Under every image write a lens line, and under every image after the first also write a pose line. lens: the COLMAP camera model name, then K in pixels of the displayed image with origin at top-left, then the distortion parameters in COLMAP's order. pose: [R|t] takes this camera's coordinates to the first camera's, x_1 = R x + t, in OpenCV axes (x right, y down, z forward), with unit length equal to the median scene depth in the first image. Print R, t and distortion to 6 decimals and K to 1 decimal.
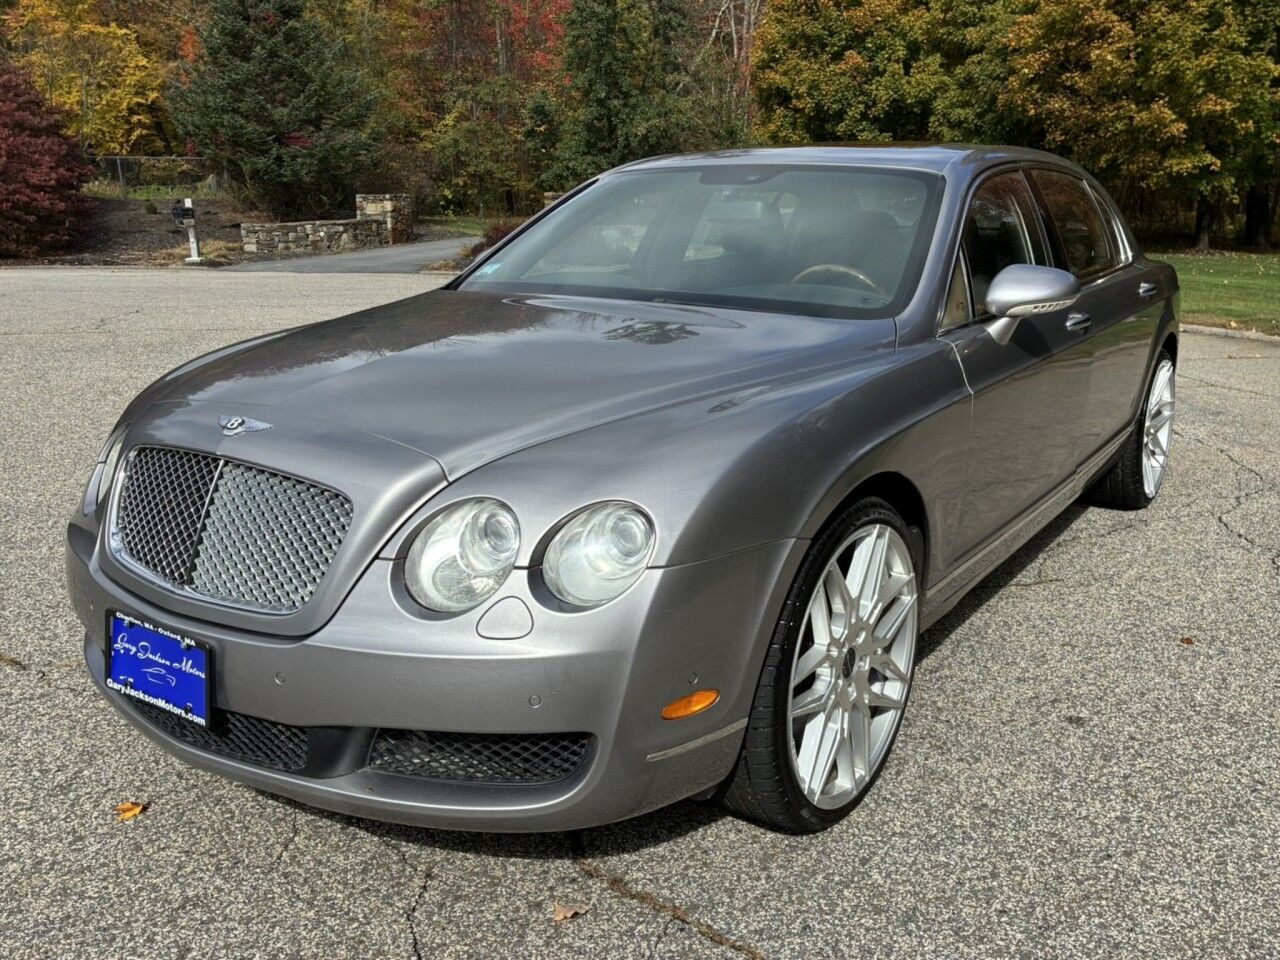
lens RADIAL K [[1099.2, 0, 651.1], [0, 1099.2, 480.2], [0, 0, 1]] dist [0.066766, -0.058753]
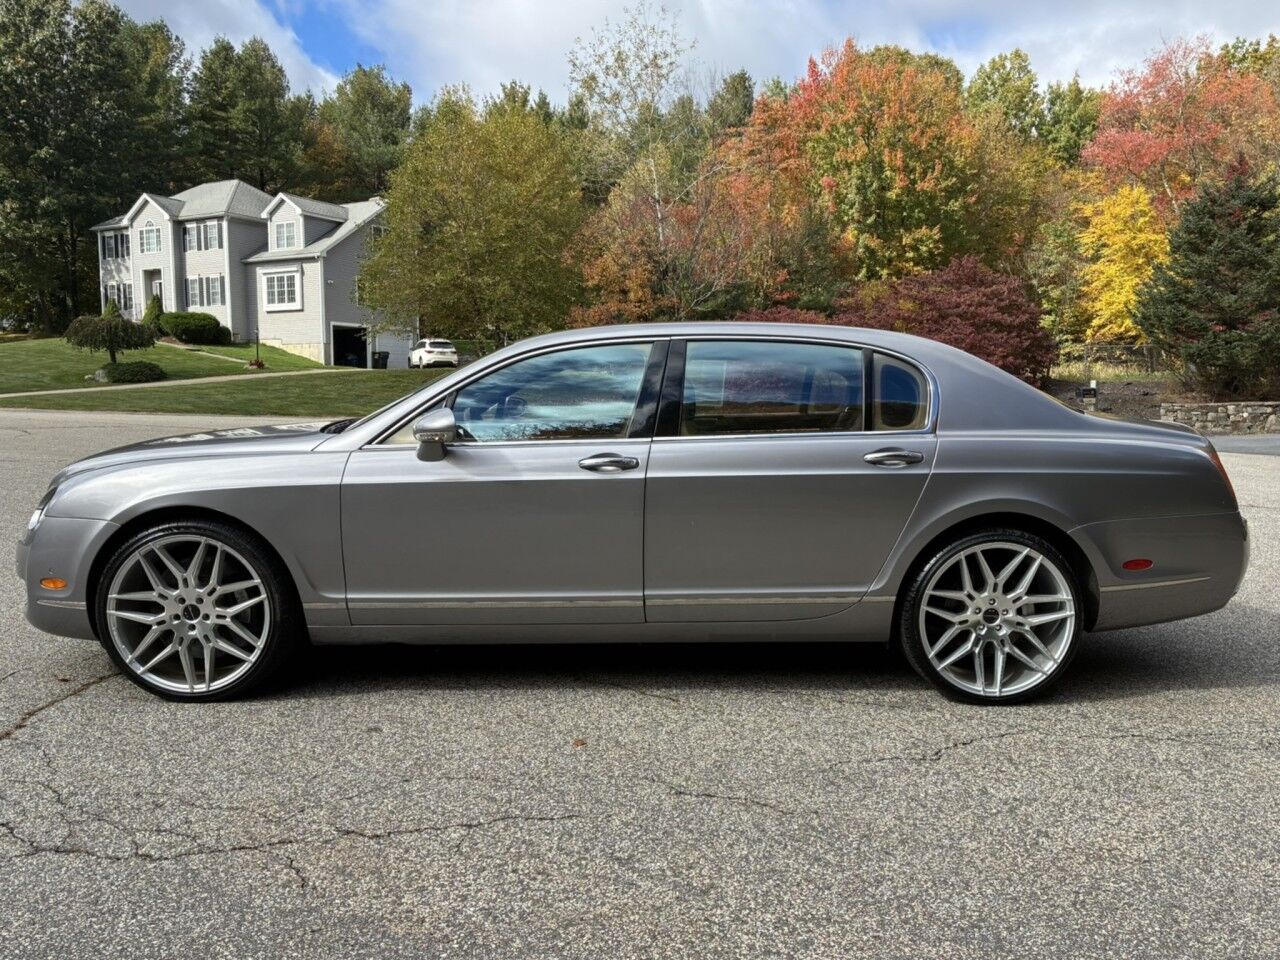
lens RADIAL K [[1047.1, 0, 678.5], [0, 1047.1, 497.7], [0, 0, 1]] dist [0.063157, -0.088389]
pose [[0.588308, 0.096448, -0.802864, 0.171038], [-0.207439, 0.977637, -0.034559, -0.010383], [0.781577, 0.186877, 0.595159, 0.048205]]
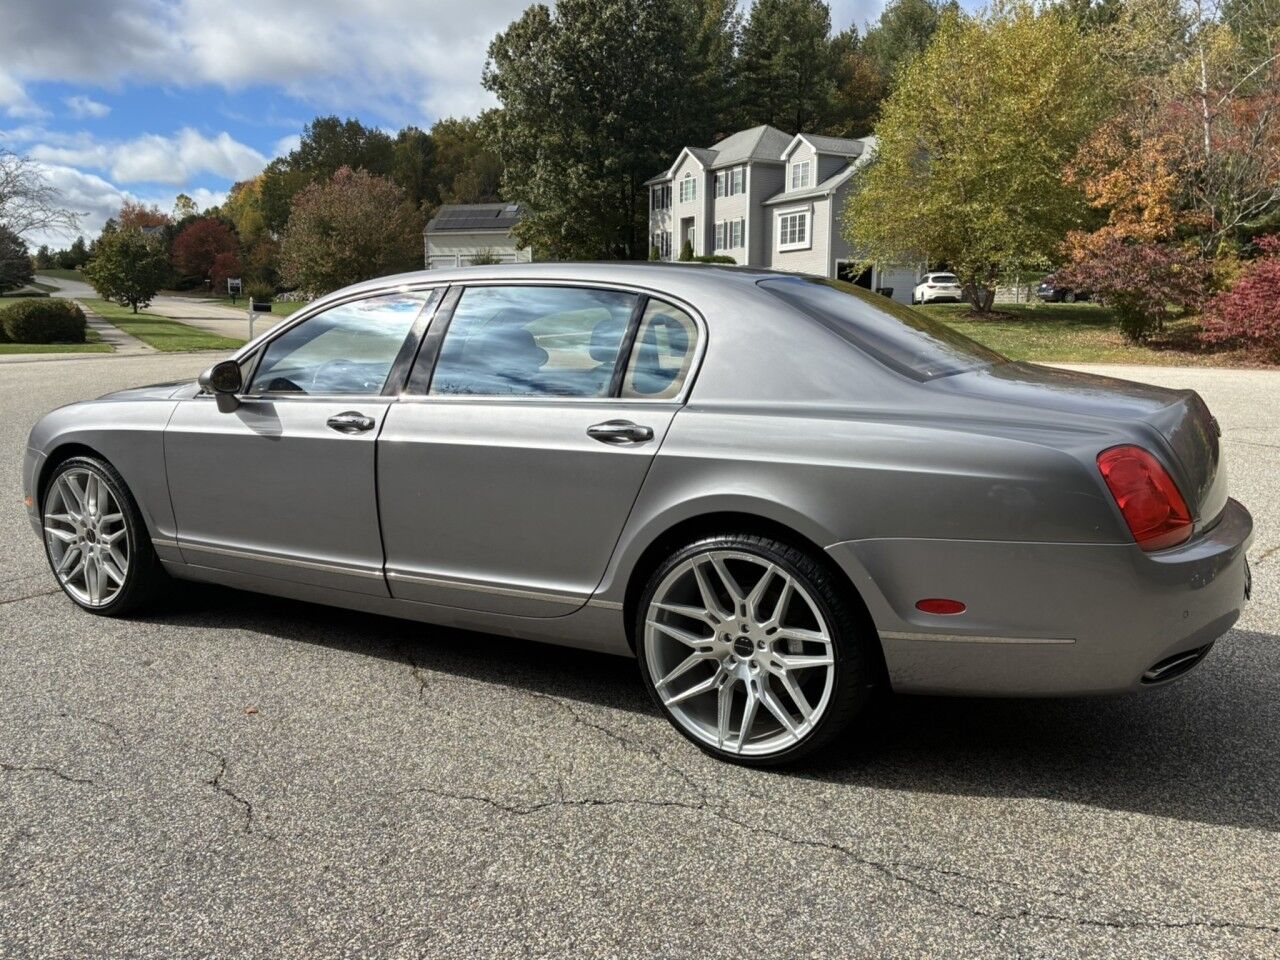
lens RADIAL K [[1066.1, 0, 635.3], [0, 1066.1, 478.6], [0, 0, 1]] dist [0.063308, -0.101798]
pose [[0.066895, 0.154489, -0.985727, 0.188757], [-0.244328, 0.960398, 0.133939, -0.038903], [0.967382, 0.231881, 0.101992, 0.150066]]
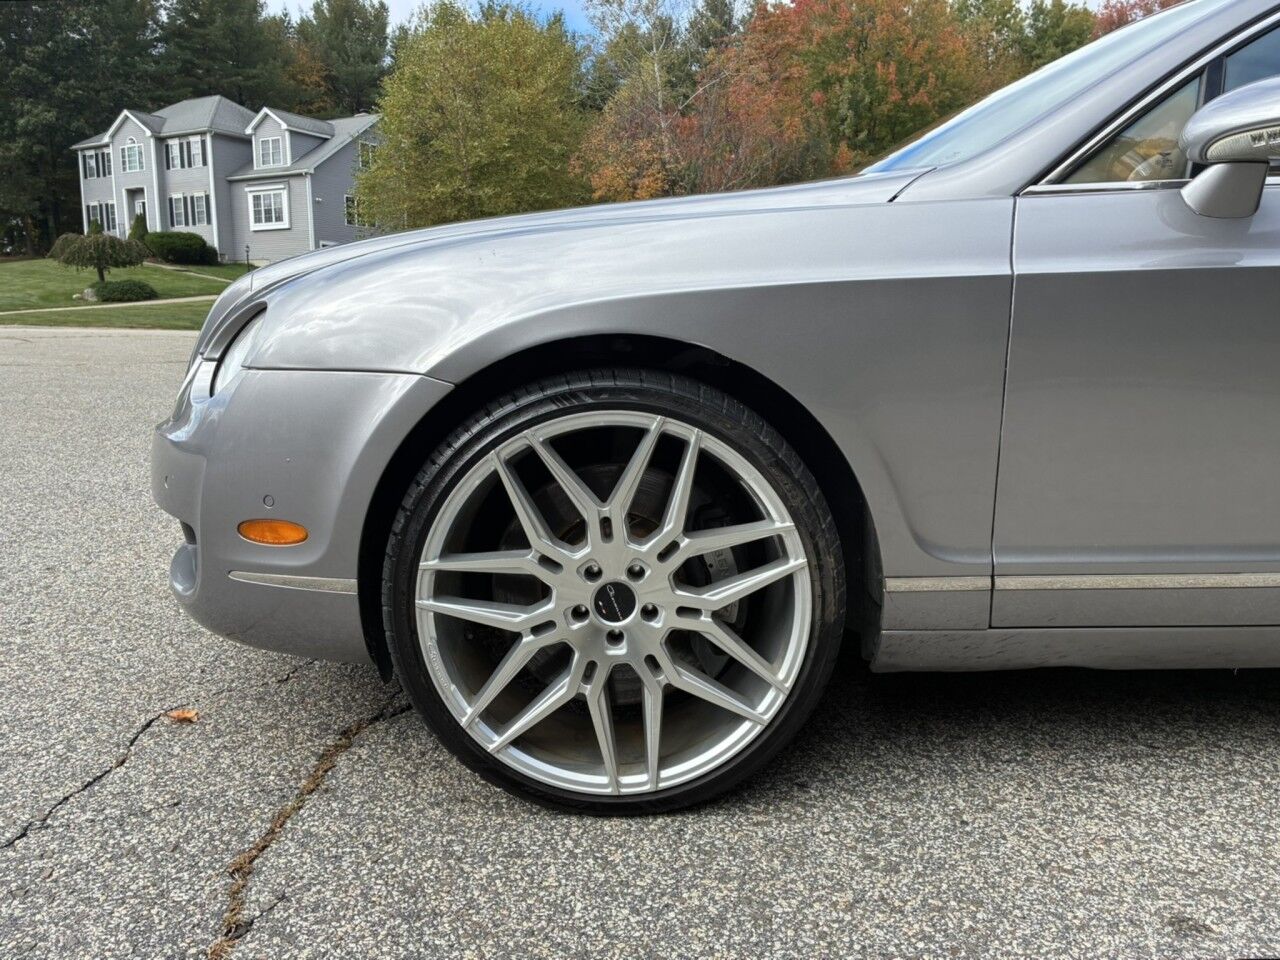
lens RADIAL K [[993.0, 0, 639.0], [0, 993.0, 469.6], [0, 0, 1]] dist [0.071477, -0.103153]
pose [[0.596068, 0.129438, -0.792432, 0.059939], [-0.200241, 0.979702, 0.009406, 0.005945], [0.777564, 0.153071, 0.609888, 0.051057]]
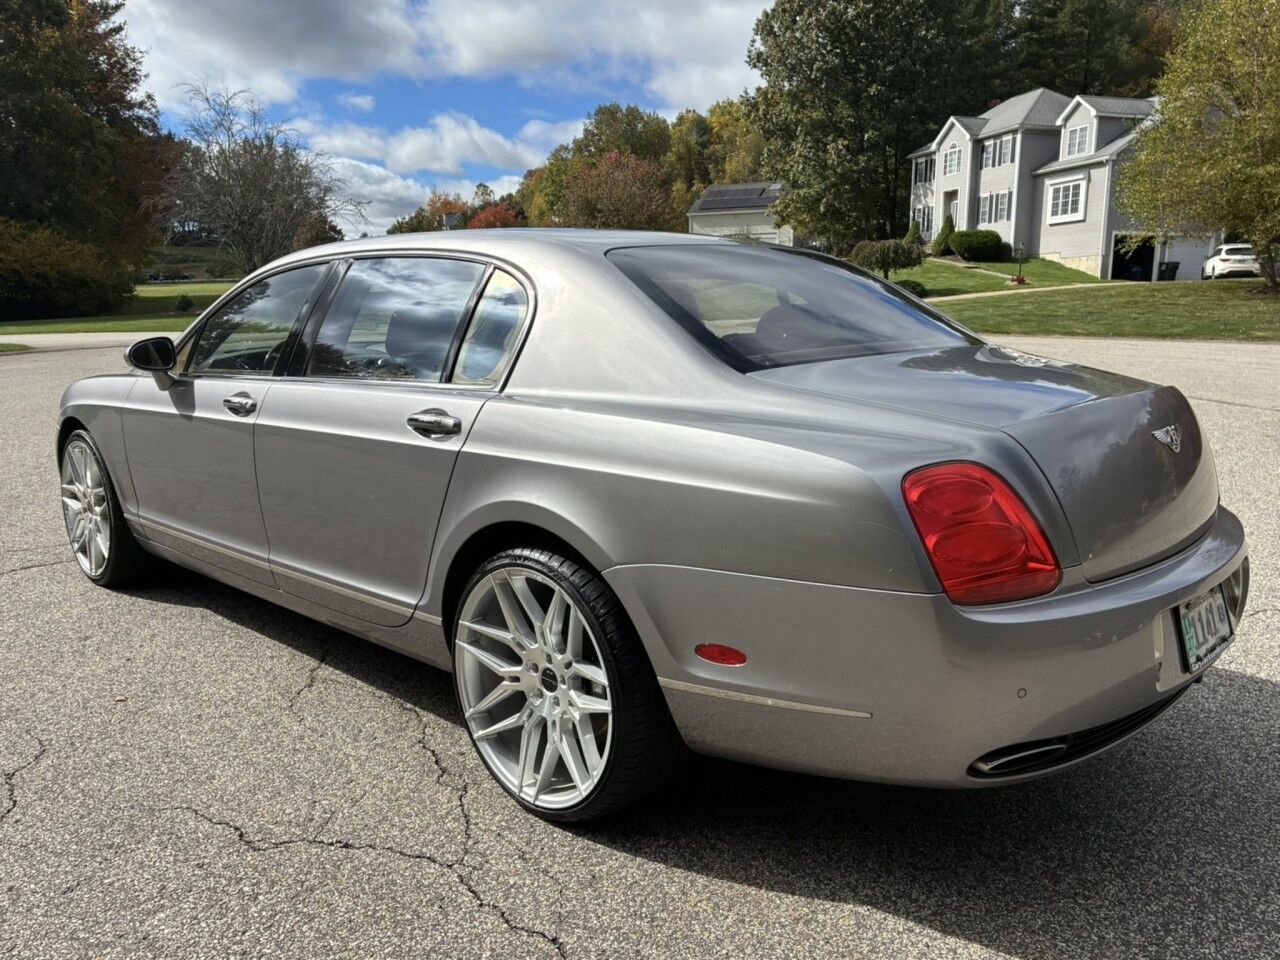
lens RADIAL K [[1050.1, 0, 659.8], [0, 1050.1, 487.6], [0, 0, 1]] dist [0.040129, -0.004836]
pose [[-0.169019, 0.181686, -0.968722, 0.167088], [-0.238833, 0.946020, 0.219099, -0.049460], [0.956238, 0.268395, -0.116503, 0.194412]]
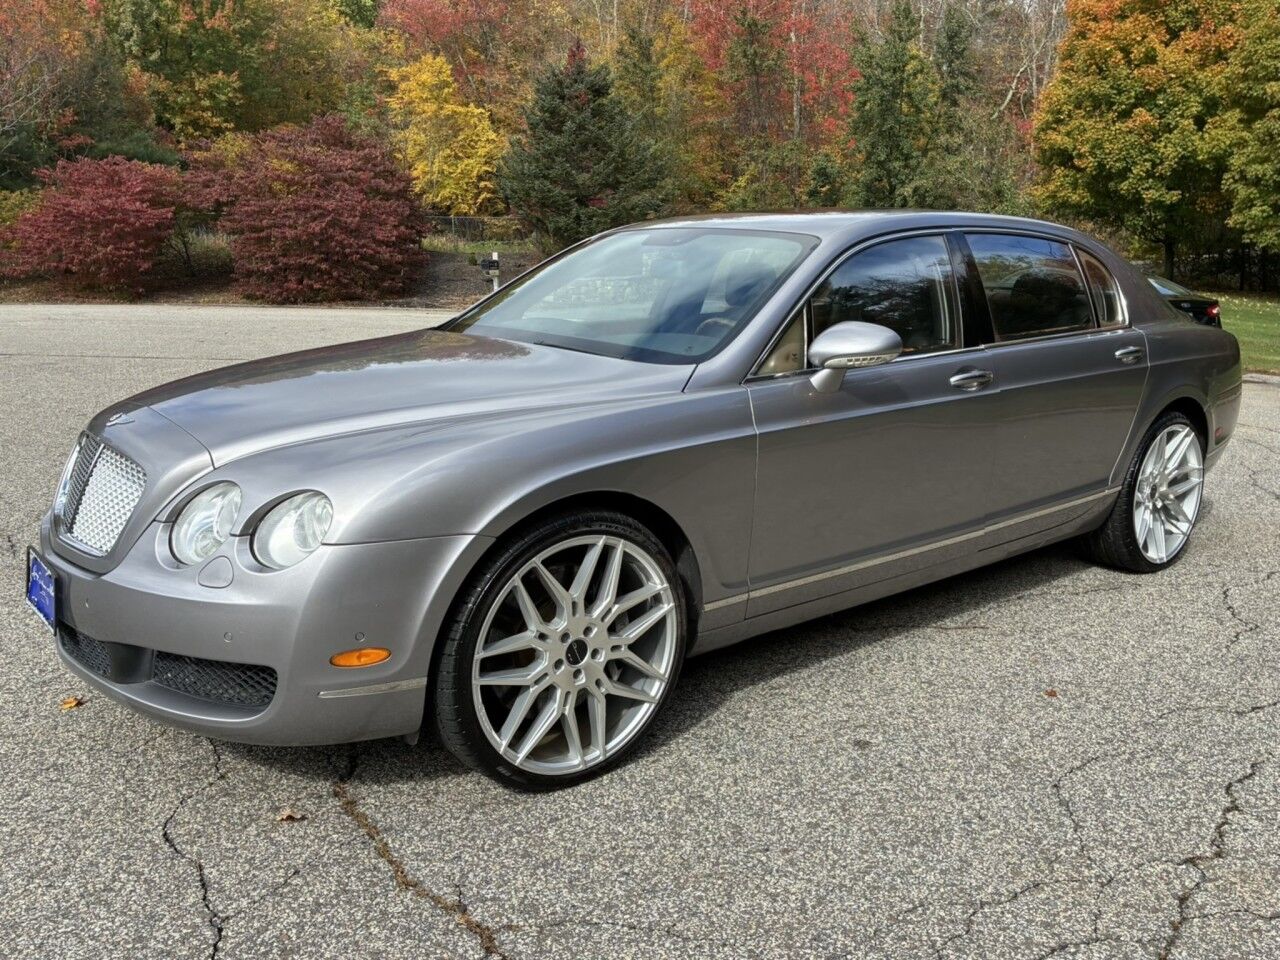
lens RADIAL K [[1050.1, 0, 659.8], [0, 1050.1, 487.6], [0, 0, 1]] dist [0.040129, -0.004836]
pose [[0.962247, 0.071133, -0.262720, 0.046603], [-0.079266, 0.996643, -0.020477, 0.000578], [0.260381, 0.040529, 0.964655, -0.005325]]
